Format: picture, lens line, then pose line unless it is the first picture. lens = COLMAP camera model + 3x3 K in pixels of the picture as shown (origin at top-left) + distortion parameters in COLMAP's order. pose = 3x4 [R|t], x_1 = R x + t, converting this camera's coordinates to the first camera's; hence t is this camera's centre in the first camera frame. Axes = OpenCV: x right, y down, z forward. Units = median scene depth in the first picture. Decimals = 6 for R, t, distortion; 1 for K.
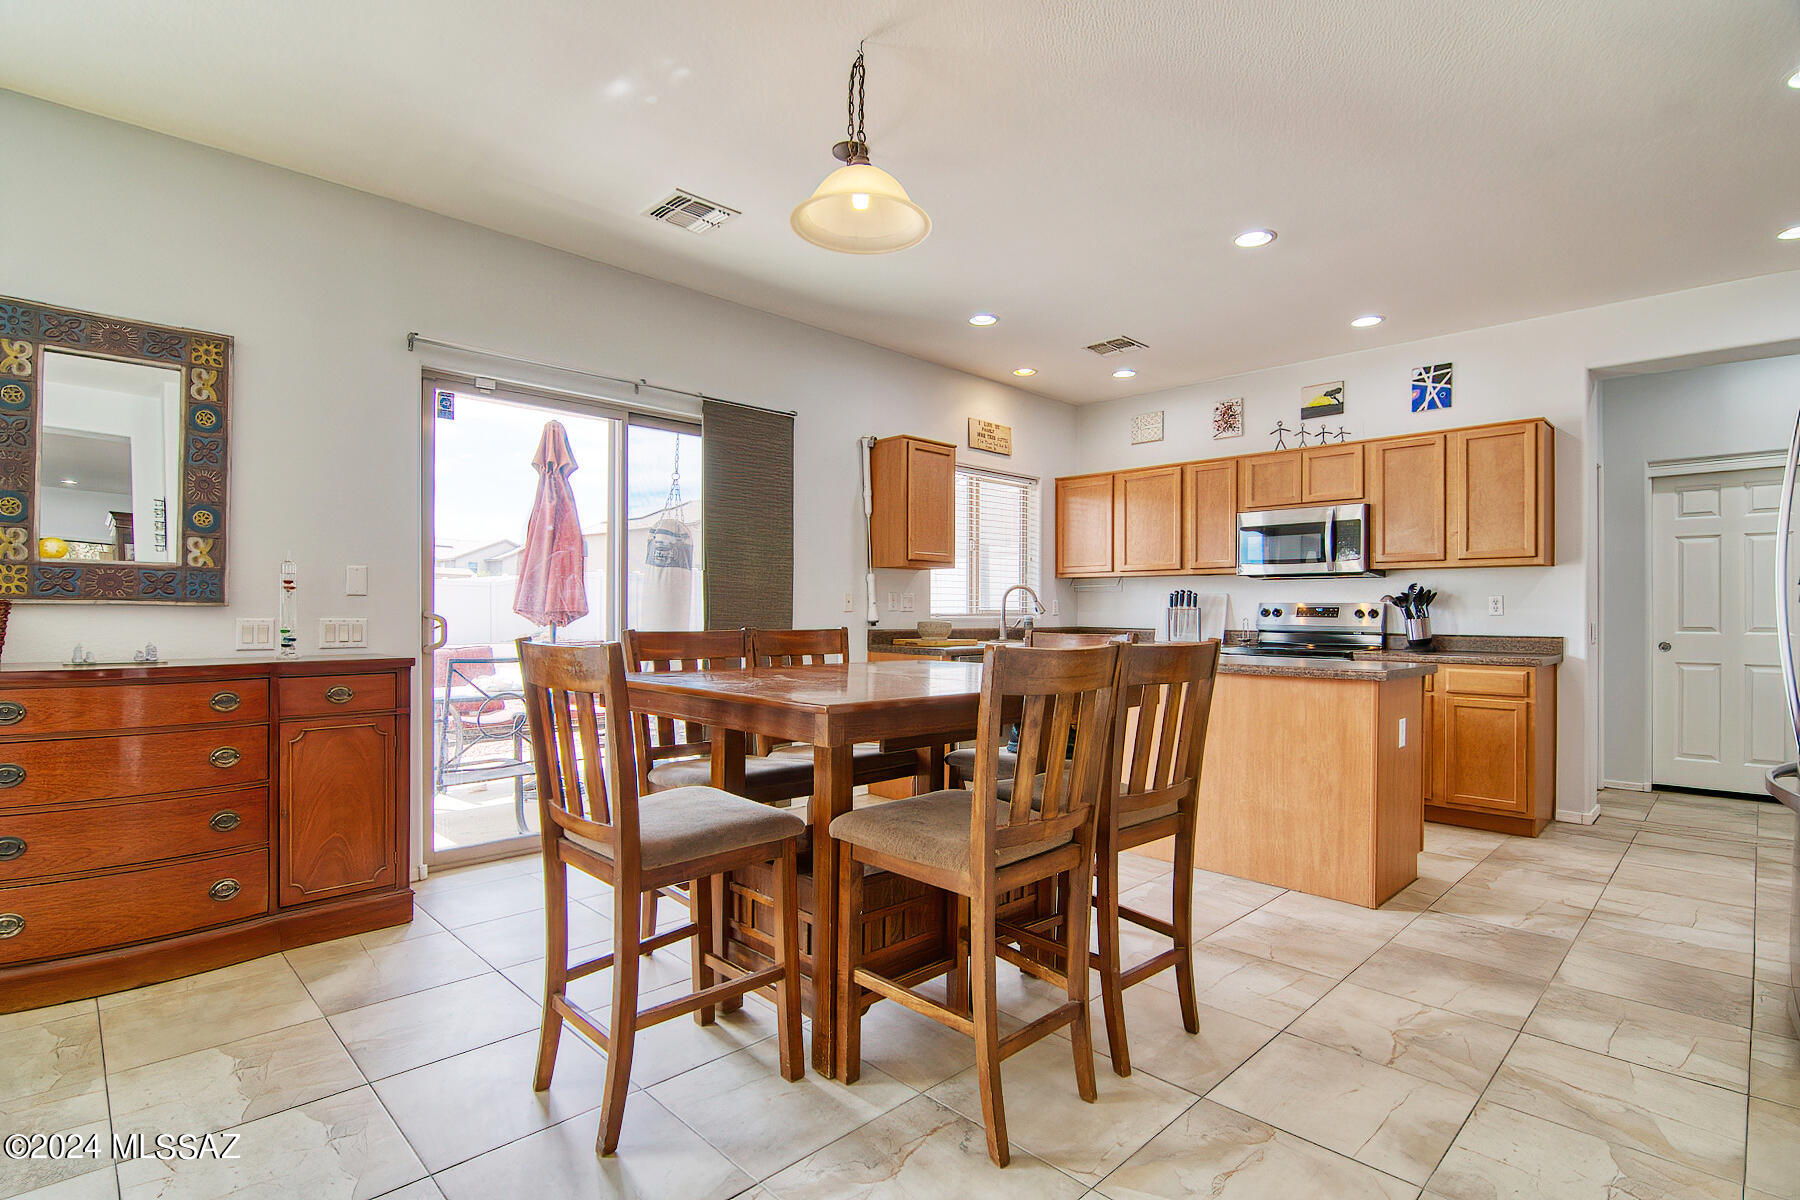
lens RADIAL K [[865.6, 0, 893.3], [0, 865.6, 610.6], [0, 0, 1]] dist [-0.007140, -0.009275]
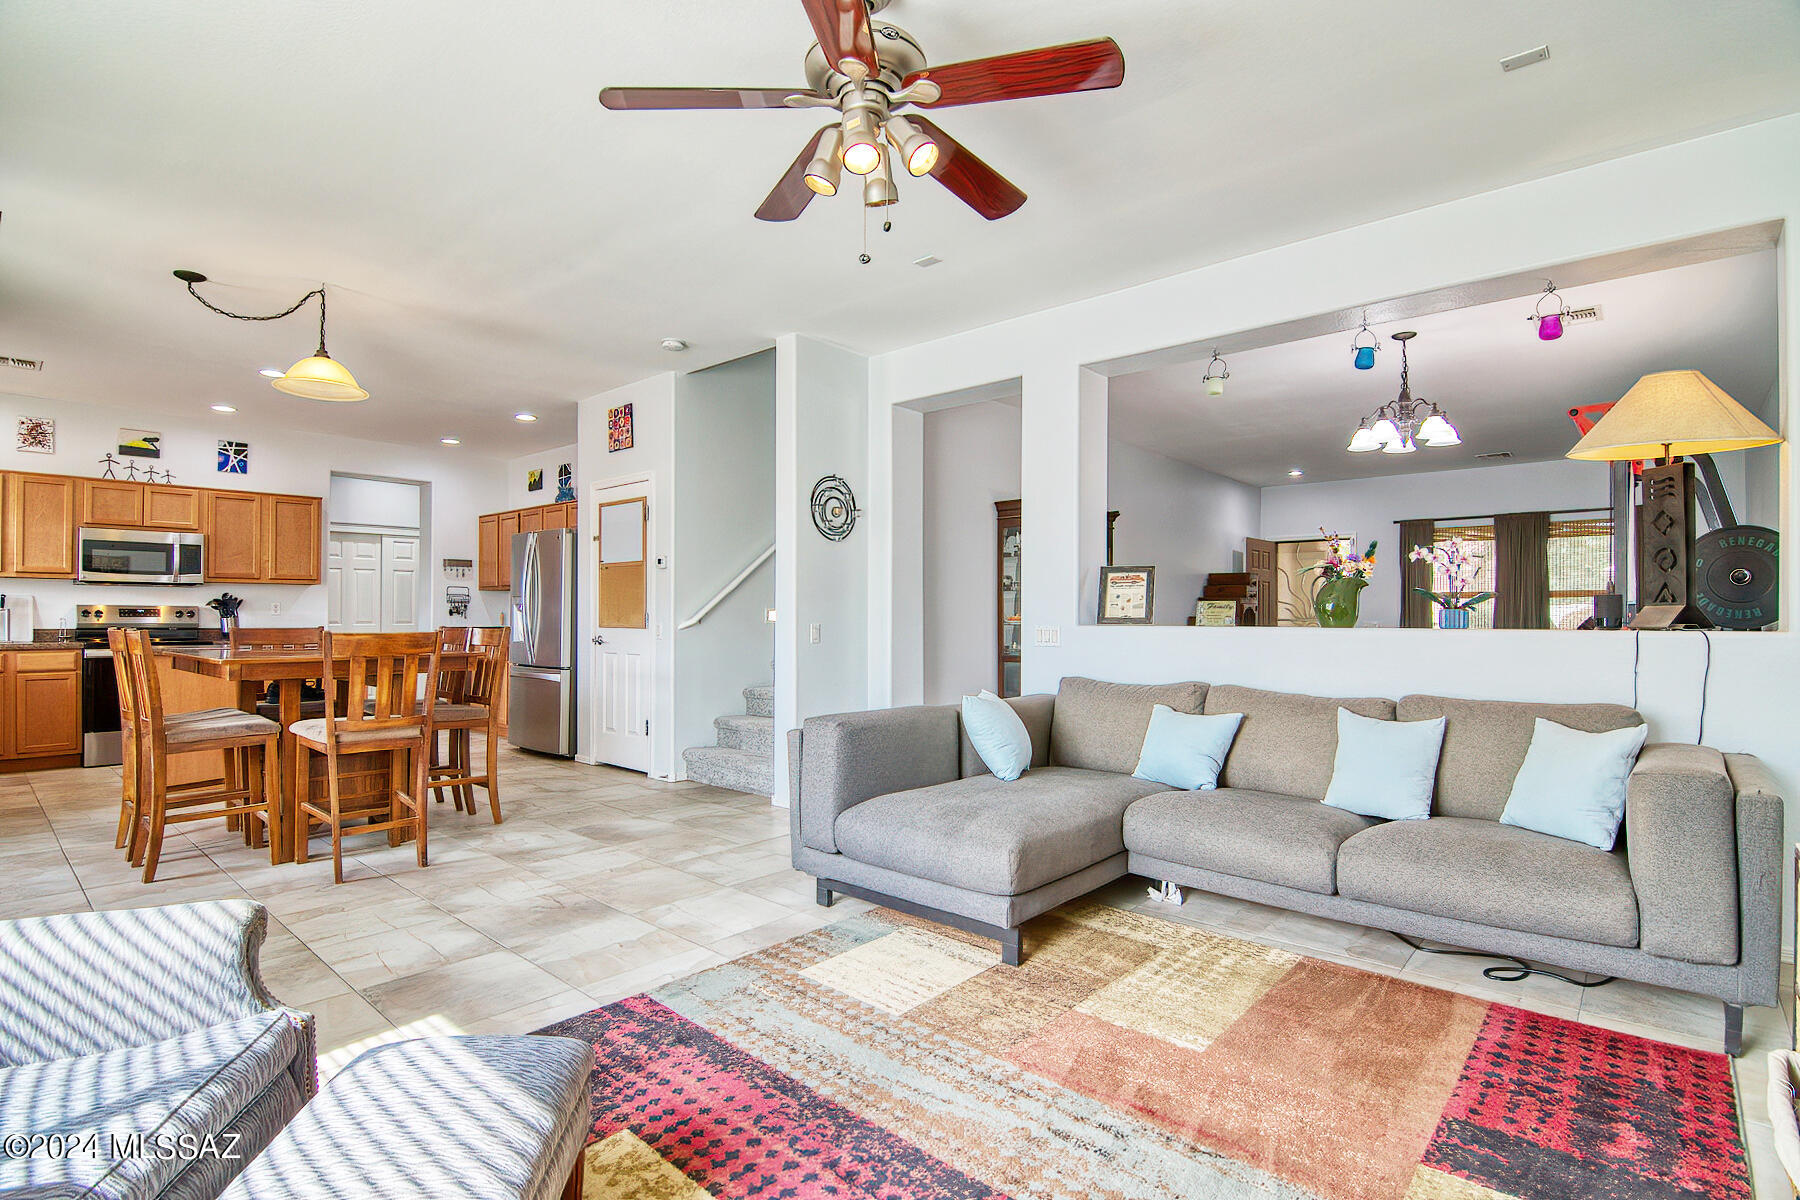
lens RADIAL K [[865.6, 0, 898.2], [0, 865.6, 610.2], [0, 0, 1]] dist [-0.007140, -0.009275]
pose [[-0.069584, 0.001450, 0.997575, -0.895360], [-0.003862, 0.999991, -0.001723, -0.004043], [-0.997569, -0.003973, -0.069578, -0.013923]]
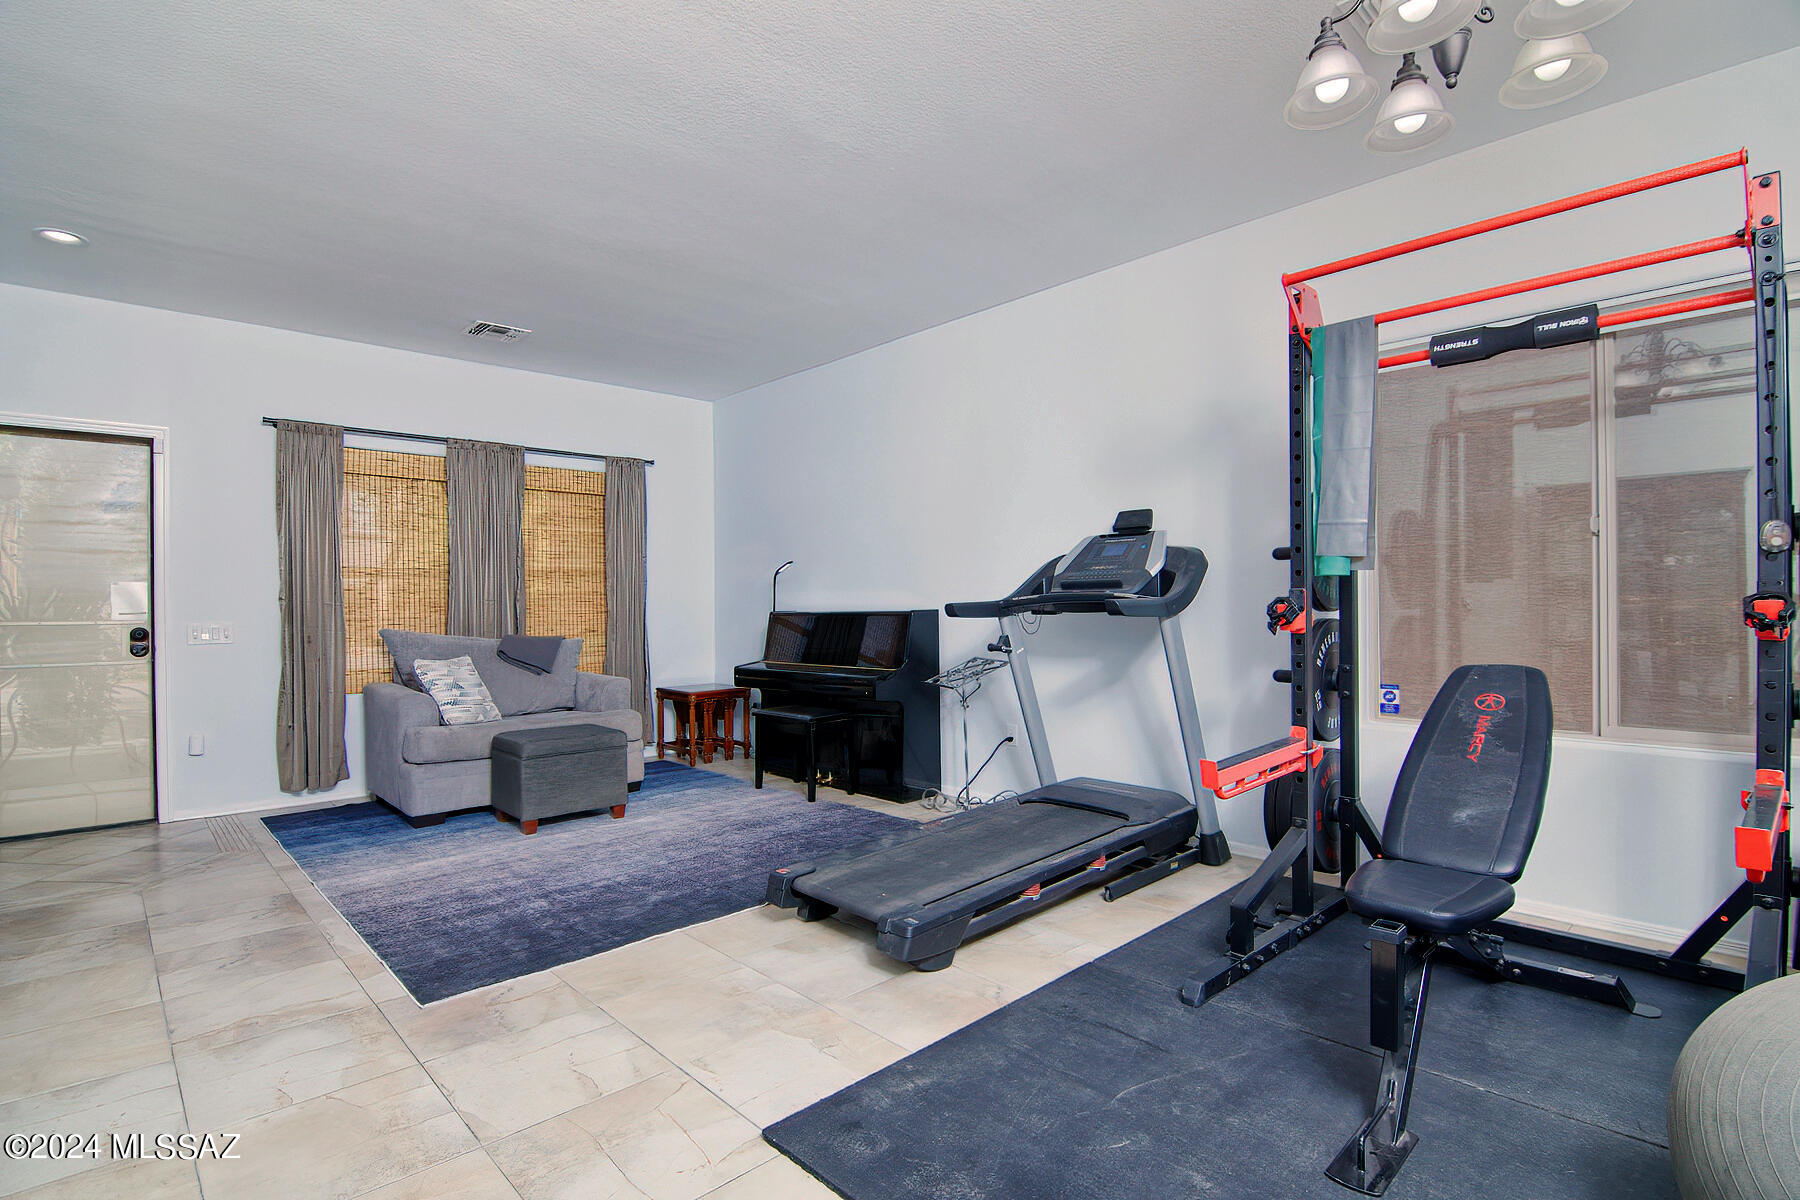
lens RADIAL K [[865.6, 0, 902.2], [0, 865.6, 609.3], [0, 0, 1]] dist [-0.007140, -0.009275]
pose [[-0.999964, 0.004915, 0.006944, 0.252911], [0.004923, 0.999987, 0.001164, 0.002109], [-0.006938, 0.001198, -0.999975, -0.319605]]
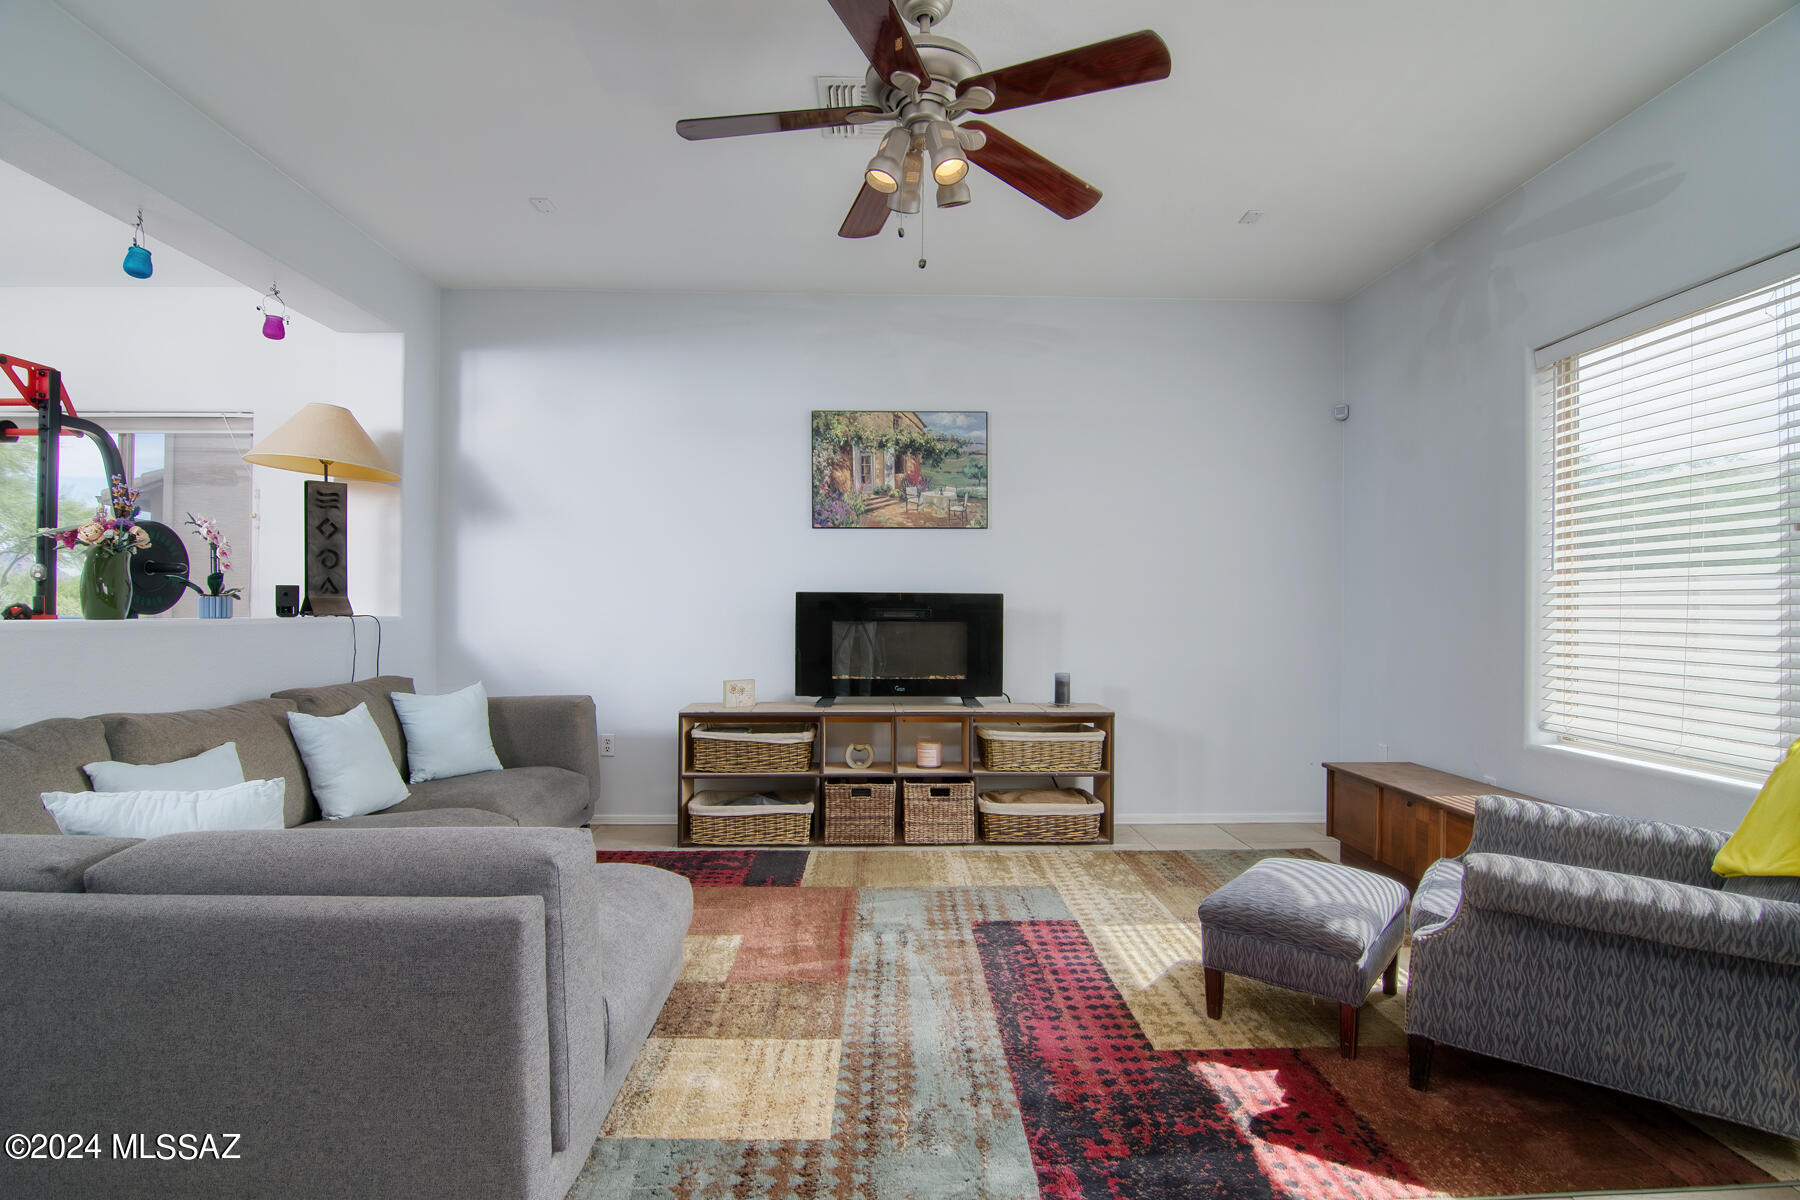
lens RADIAL K [[865.6, 0, 896.5], [0, 865.6, 604.9], [0, 0, 1]] dist [-0.007140, -0.009275]
pose [[-0.680472, -0.013223, -0.732654, -0.114271], [-0.008886, 0.999913, -0.009794, 0.000169], [0.732720, -0.000154, -0.680530, 0.273702]]
